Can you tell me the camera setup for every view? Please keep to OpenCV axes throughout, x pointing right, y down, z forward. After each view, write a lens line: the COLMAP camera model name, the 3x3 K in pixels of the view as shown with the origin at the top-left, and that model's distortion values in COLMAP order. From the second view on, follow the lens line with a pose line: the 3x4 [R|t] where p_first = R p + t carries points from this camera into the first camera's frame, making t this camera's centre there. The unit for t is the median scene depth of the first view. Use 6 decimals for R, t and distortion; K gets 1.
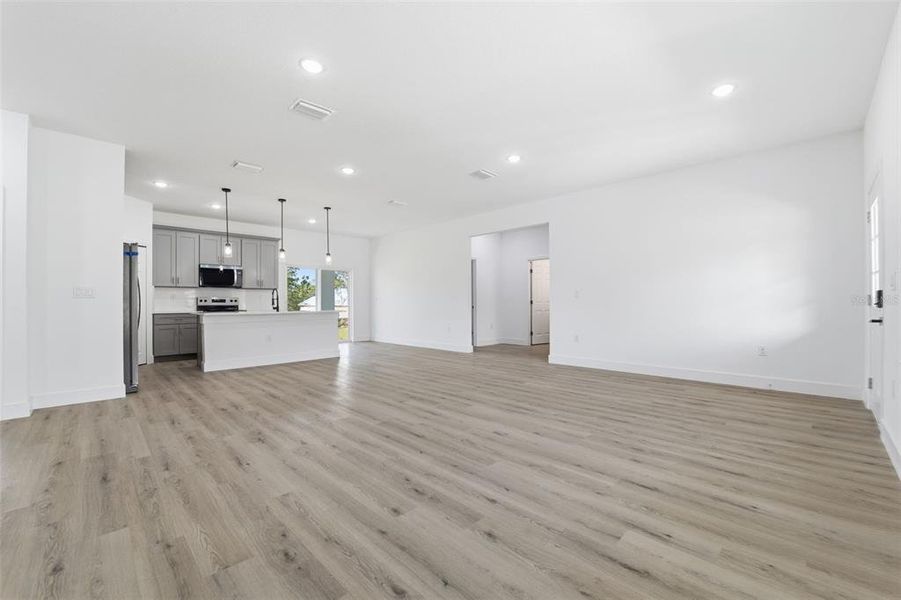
lens RADIAL K [[368.9, 0, 451.8], [0, 368.9, 302.9], [0, 0, 1]] dist [-0.027552, 0.003108]
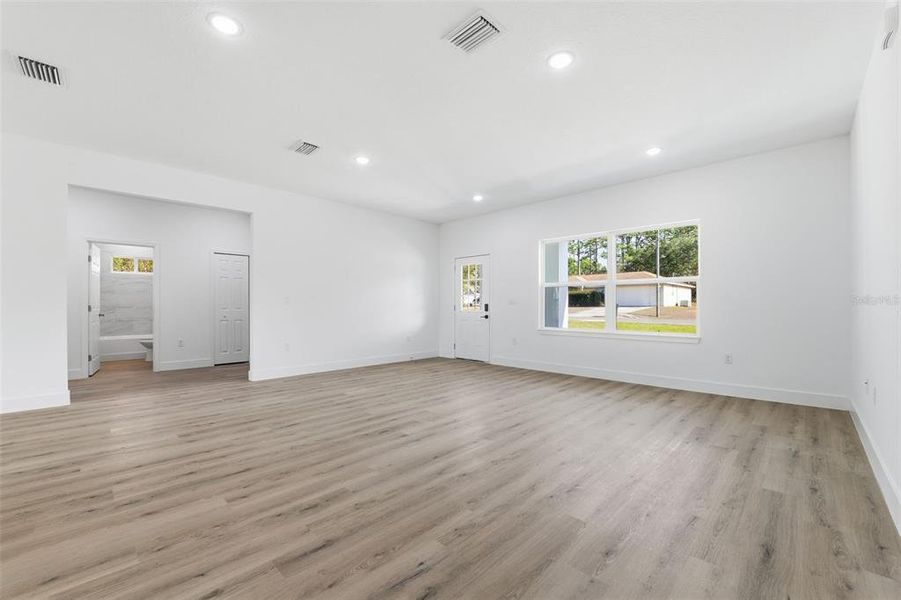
lens RADIAL K [[368.9, 0, 451.8], [0, 368.9, 302.9], [0, 0, 1]] dist [-0.027552, 0.003108]
pose [[-0.009412, 0.014031, 0.999857, -0.933001], [0.000867, 0.999901, -0.014023, -0.005151], [-0.999955, 0.000735, -0.009423, 0.905886]]
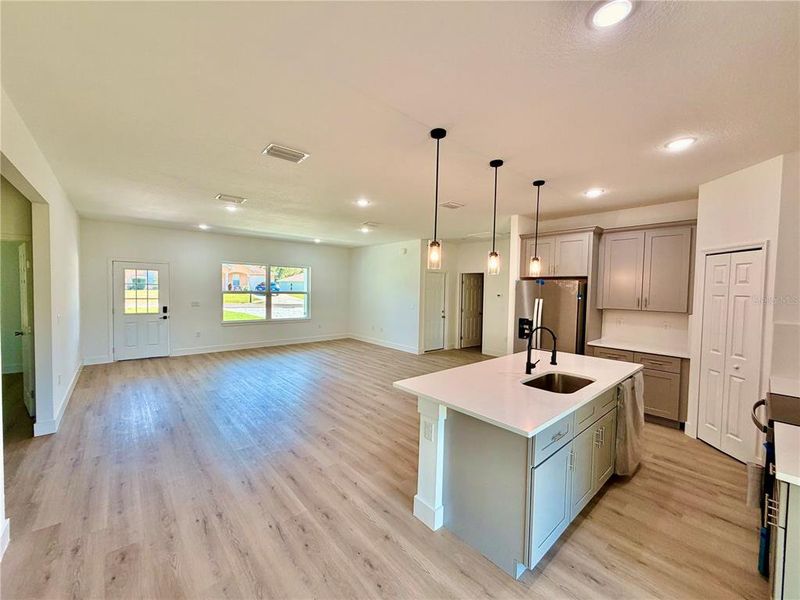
lens RADIAL K [[319.9, 0, 396.9], [0, 319.9, 298.9], [0, 0, 1]] dist [-0.000904, -0.000031]
pose [[-0.997659, -0.016135, 0.066448, -0.562383], [-0.014031, 0.999389, 0.032008, -0.143788], [-0.066924, 0.031001, -0.997276, 2.430916]]
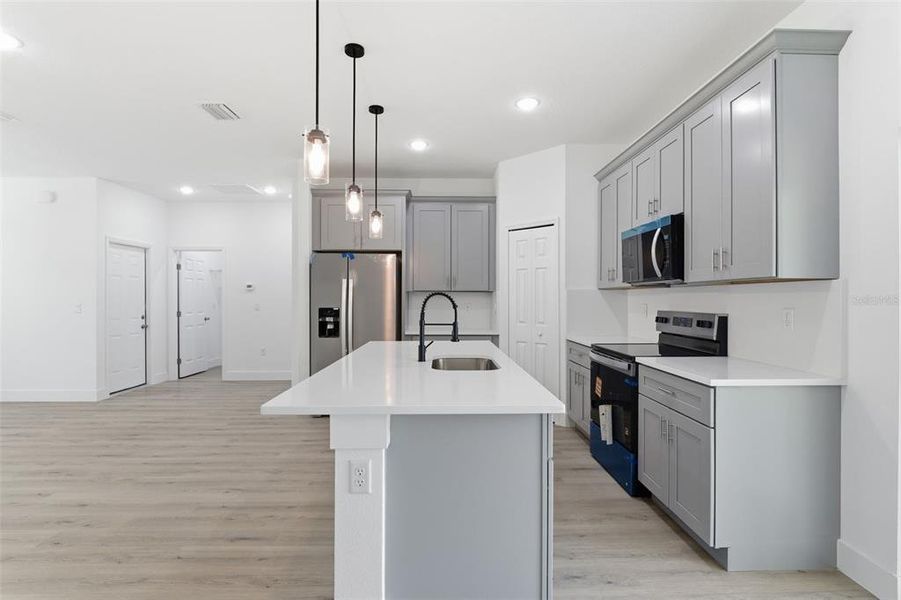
lens RADIAL K [[434.5, 0, 452.3], [0, 434.5, 297.9], [0, 0, 1]] dist [-0.011609, -0.000699]
pose [[-0.688087, 0.004280, -0.725615, -0.352845], [0.005659, 0.999984, 0.000532, -0.058918], [0.725606, -0.003740, -0.688100, 2.211236]]
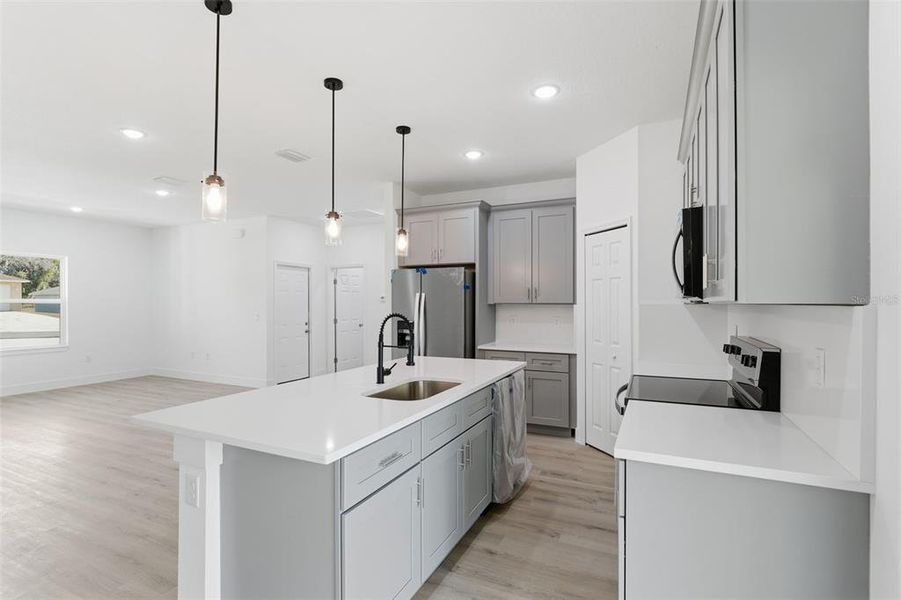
lens RADIAL K [[432.2, 0, 451.3], [0, 432.2, 302.1], [0, 0, 1]] dist [-0.014400, 0.000574]
pose [[-0.940565, 0.006084, -0.339558, -0.685985], [0.007398, 0.999969, -0.002574, -0.082484], [0.339532, -0.004933, -0.940582, 2.373624]]
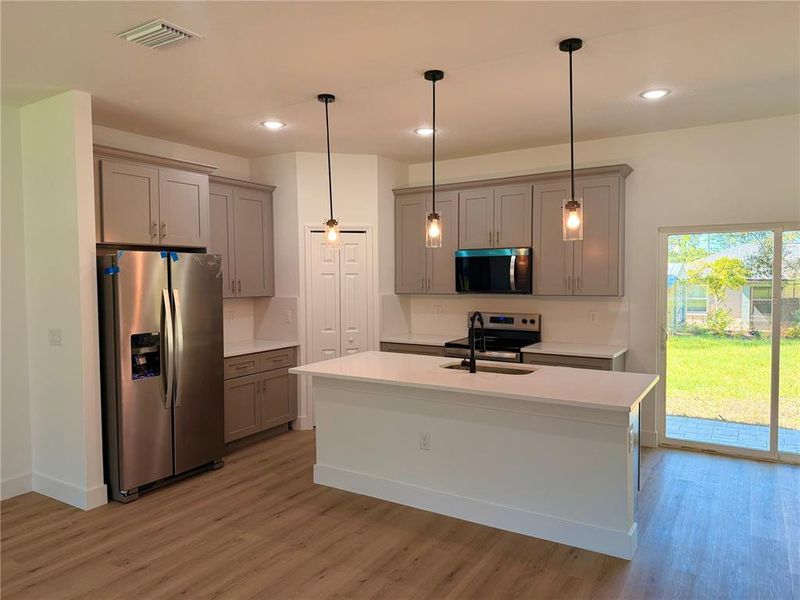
lens RADIAL K [[565.8, 0, 396.8], [0, 565.8, 301.1], [0, 0, 1]] dist [0.001102, -0.002965]
pose [[0.233314, 0.049891, -0.971121, 0.129904], [0.008955, 0.998530, 0.053451, -0.143262], [0.972360, -0.021167, 0.232524, 1.345594]]
